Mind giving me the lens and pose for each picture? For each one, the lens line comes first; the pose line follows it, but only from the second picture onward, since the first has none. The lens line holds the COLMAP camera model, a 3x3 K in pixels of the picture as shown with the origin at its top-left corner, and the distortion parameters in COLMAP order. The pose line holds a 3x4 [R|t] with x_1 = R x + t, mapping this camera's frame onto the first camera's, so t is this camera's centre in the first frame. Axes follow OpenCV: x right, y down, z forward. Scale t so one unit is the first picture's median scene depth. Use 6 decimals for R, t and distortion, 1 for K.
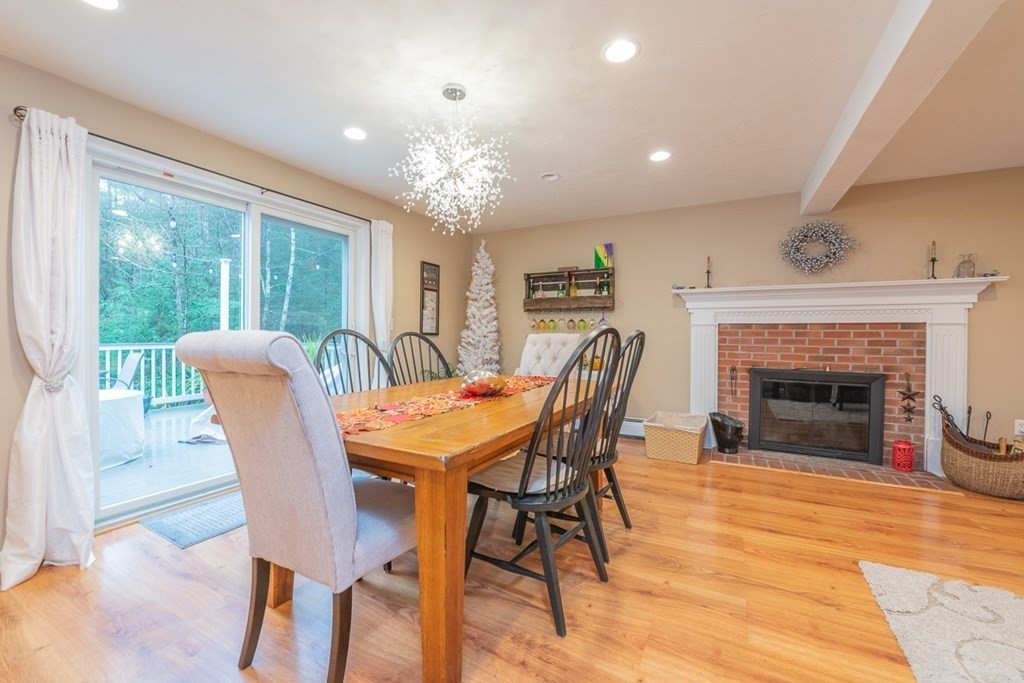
lens RADIAL K [[404.1, 0, 517.3], [0, 404.1, 343.5], [0, 0, 1]] dist [0.010147, -0.001897]
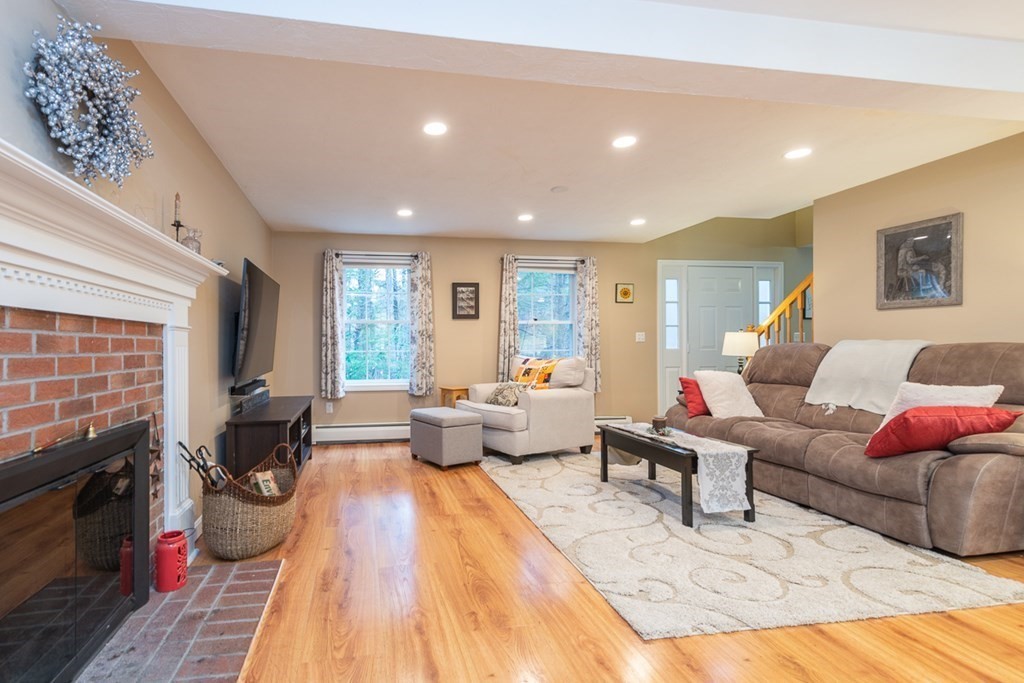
lens RADIAL K [[457.5, 0, 430.8], [0, 457.5, 347.2], [0, 0, 1]] dist [0.011022, -0.000843]
pose [[-0.595138, -0.004921, 0.803608, 0.212119], [0.017584, 0.999662, 0.019143, -0.022860], [-0.803431, 0.025523, -0.594851, 1.023513]]
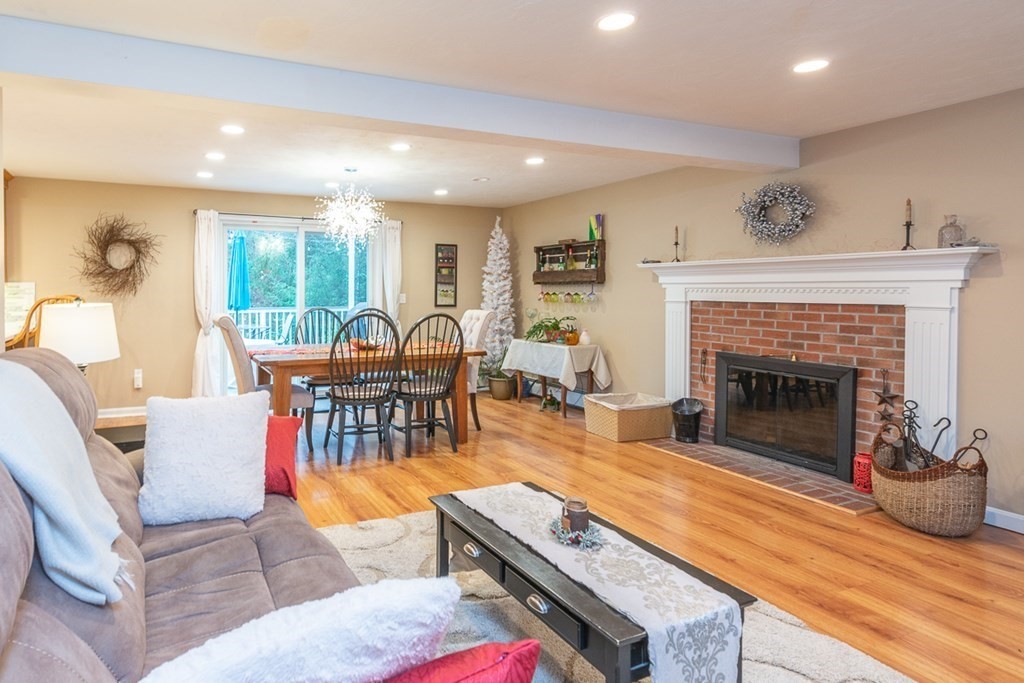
lens RADIAL K [[566.8, 0, 393.0], [0, 566.8, 303.5], [0, 0, 1]] dist [0.027488, 0.004820]
pose [[0.771322, 0.011498, -0.636341, 0.899112], [-0.011066, 0.999928, 0.004654, -0.046340], [0.636349, 0.003452, 0.771394, -0.437963]]
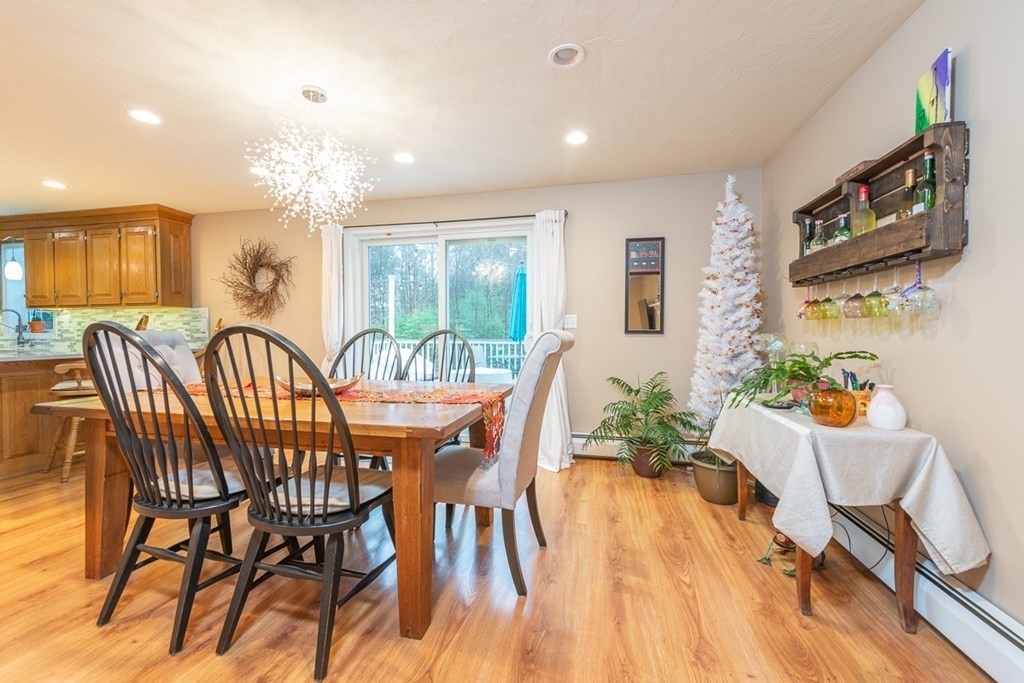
lens RADIAL K [[404.1, 0, 514.1], [0, 404.1, 340.5], [0, 0, 1]] dist [0.010147, -0.001897]
pose [[0.264202, 0.012571, -0.964386, 0.579222], [-0.016432, 0.999829, 0.008531, -0.013564], [0.964327, 0.013592, 0.264363, 0.735752]]
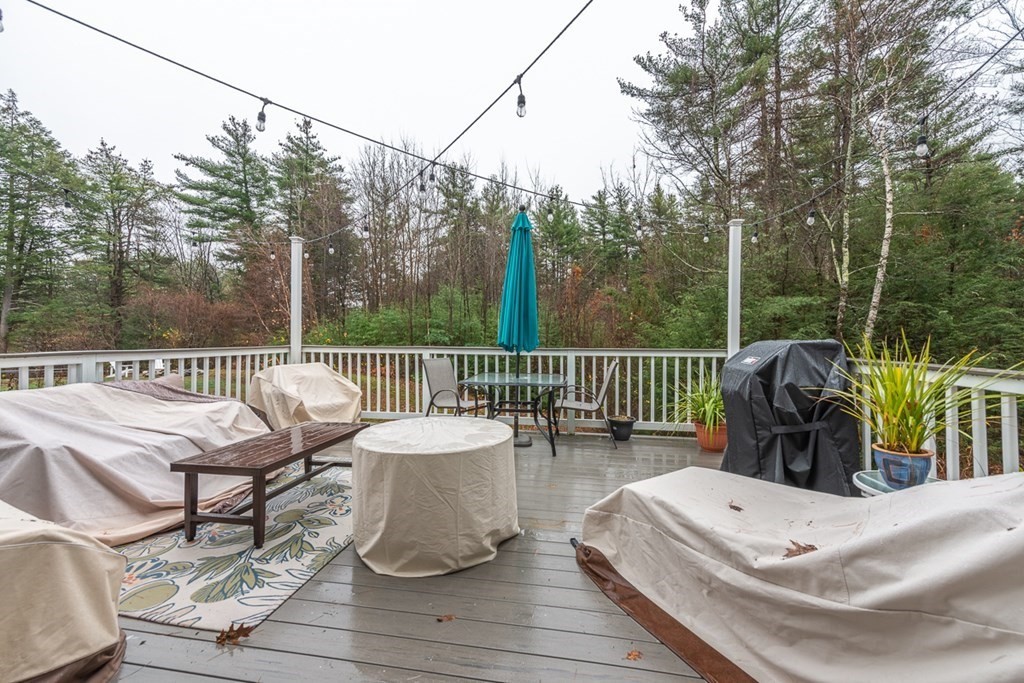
lens RADIAL K [[404.1, 0, 504.0], [0, 404.1, 336.2], [0, 0, 1]] dist [0.010147, -0.001897]
pose [[0.293439, -0.001108, -0.955977, -0.441996], [-0.020564, 0.999761, -0.007471, -0.026120], [0.955757, 0.021851, 0.293346, 0.963200]]
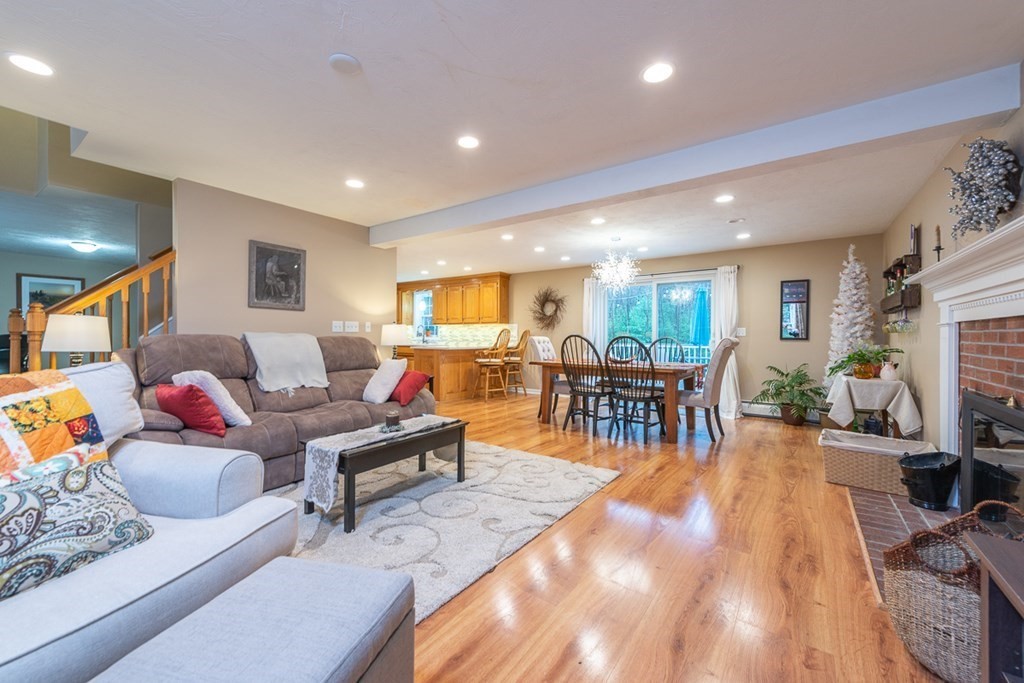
lens RADIAL K [[404.1, 0, 506.7], [0, 404.1, 338.6], [0, 0, 1]] dist [0.010147, -0.001897]
pose [[-0.141940, -0.003225, -0.989870, 1.427297], [-0.026017, 0.999661, 0.000474, -0.003337], [0.989533, 0.025821, -0.141976, 0.422623]]
